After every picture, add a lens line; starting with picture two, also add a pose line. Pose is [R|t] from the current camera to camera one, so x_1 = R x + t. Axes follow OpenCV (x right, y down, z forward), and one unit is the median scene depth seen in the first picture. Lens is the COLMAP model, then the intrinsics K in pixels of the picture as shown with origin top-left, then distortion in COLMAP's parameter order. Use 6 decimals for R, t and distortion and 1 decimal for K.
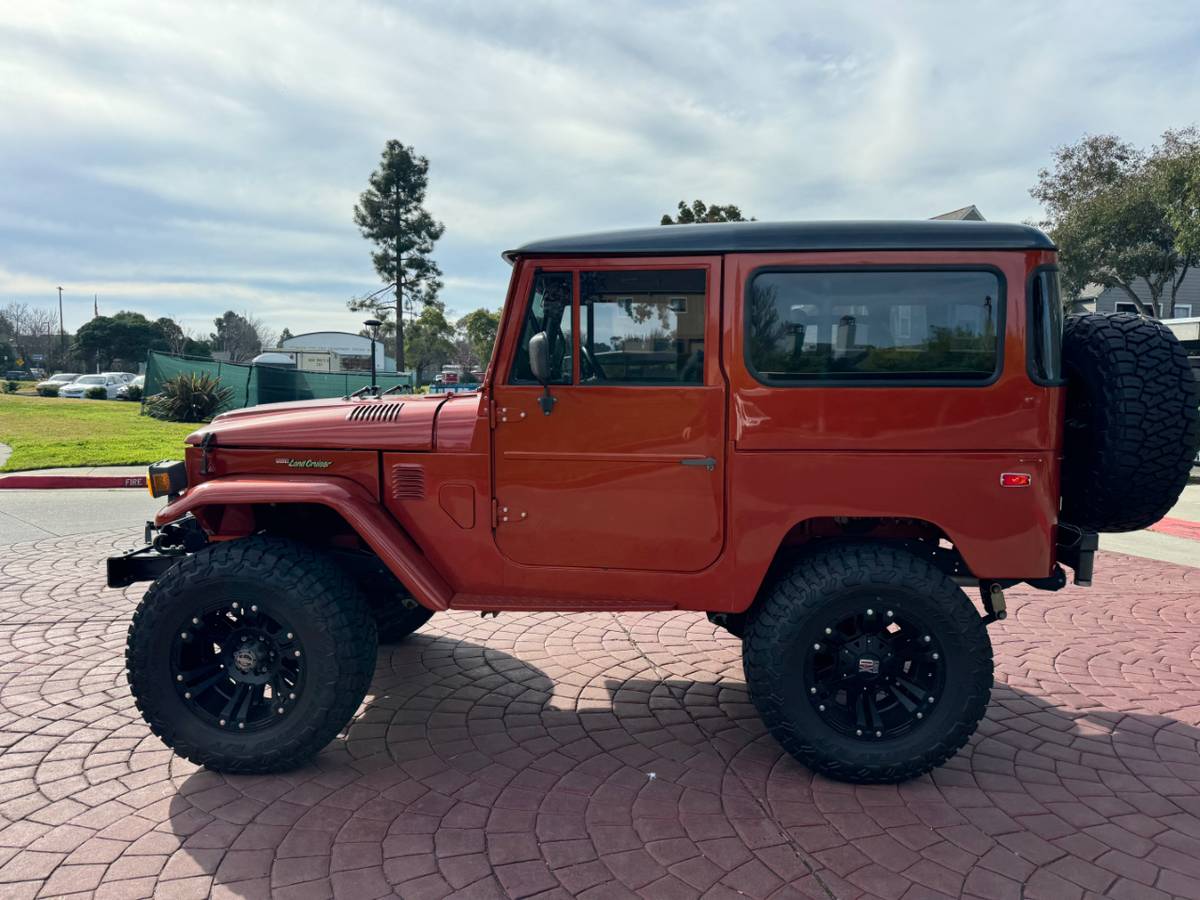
lens RADIAL K [[852.7, 0, 598.5], [0, 852.7, 466.8], [0, 0, 1]] dist [0.026901, -0.018585]
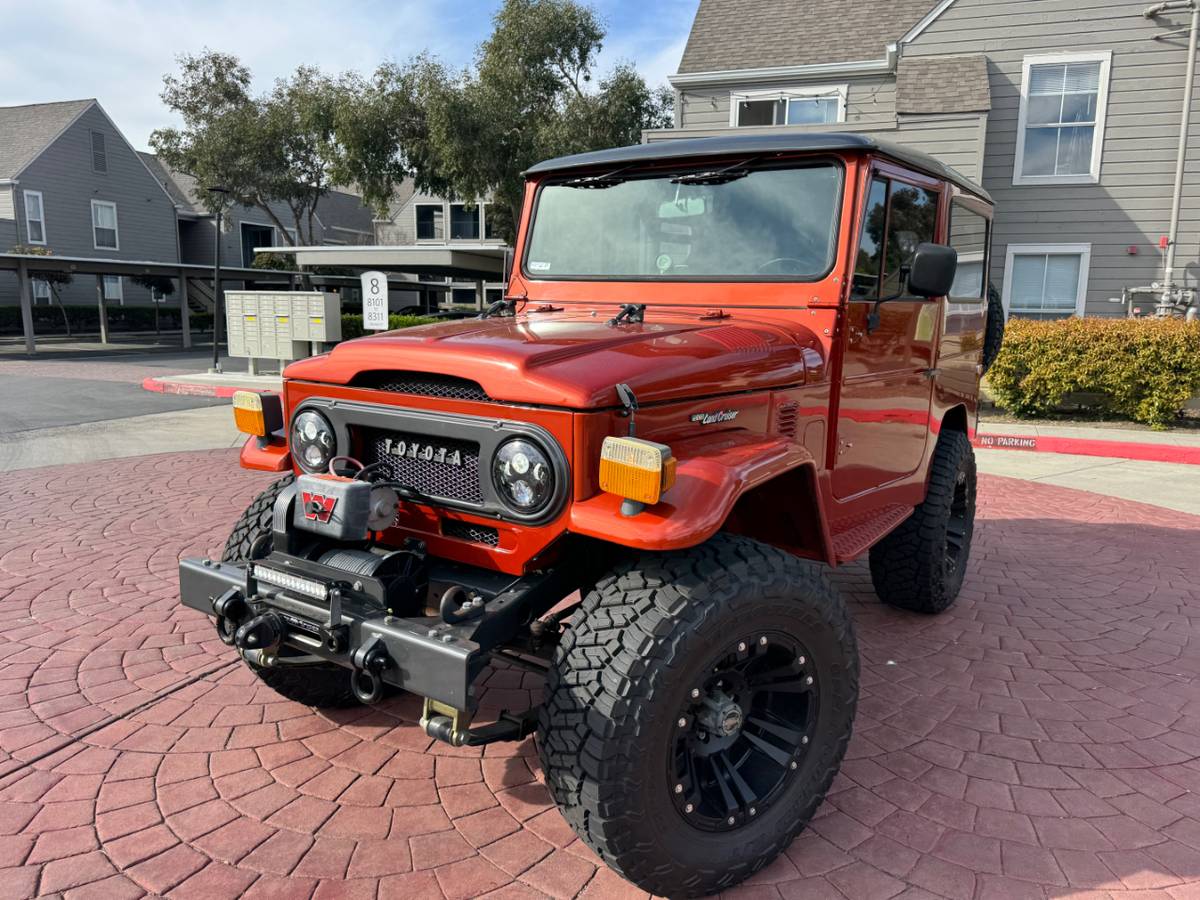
lens RADIAL K [[846.7, 0, 600.2], [0, 846.7, 446.4], [0, 0, 1]] dist [0.027000, -0.027598]
pose [[0.578852, -0.129850, 0.805028, -0.030925], [0.069878, 0.991507, 0.109683, -0.008254], [-0.812433, -0.007237, 0.583009, 0.078005]]
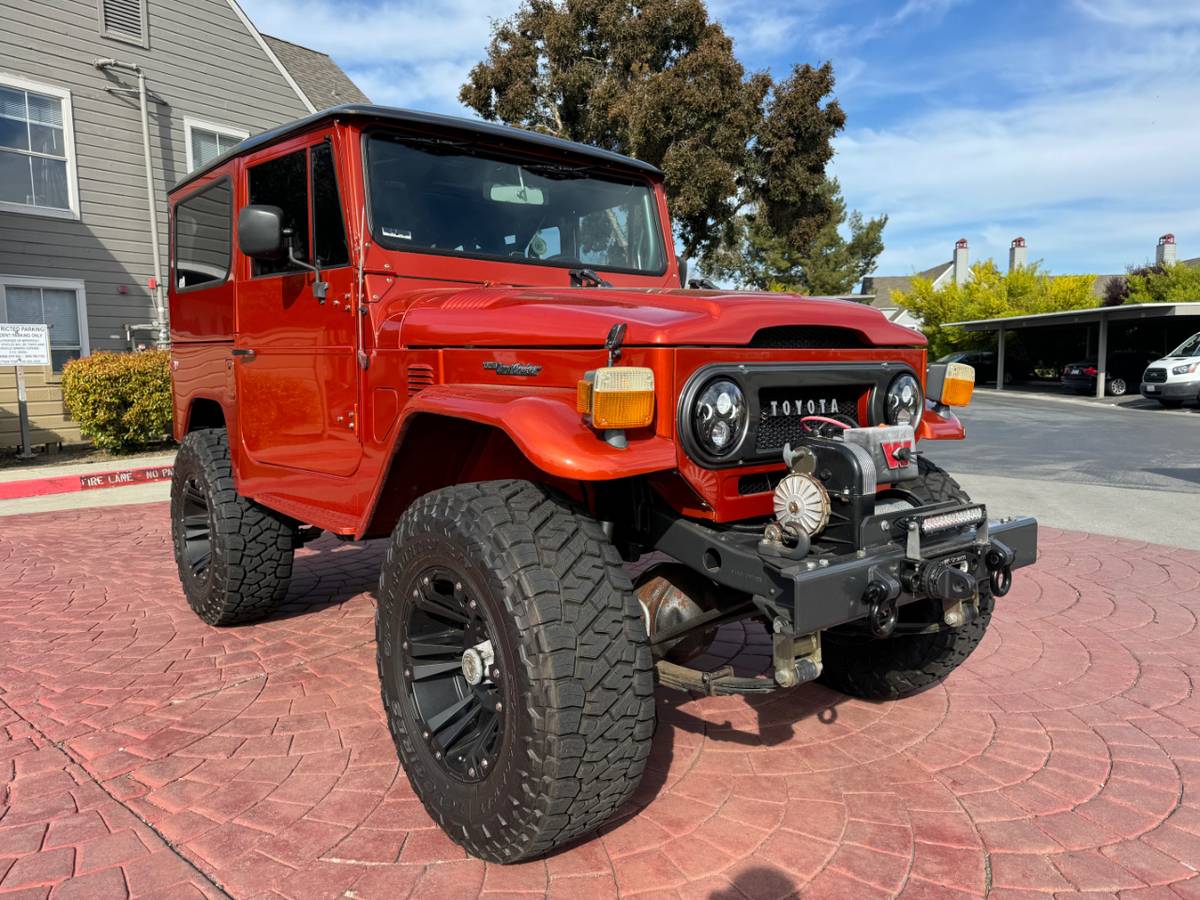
lens RADIAL K [[846.7, 0, 601.0], [0, 846.7, 446.3], [0, 0, 1]] dist [0.027000, -0.027598]
pose [[-0.607362, -0.078019, 0.790585, -0.028071], [0.085857, 0.982891, 0.162956, -0.011331], [-0.789772, 0.166850, -0.590272, 0.208014]]
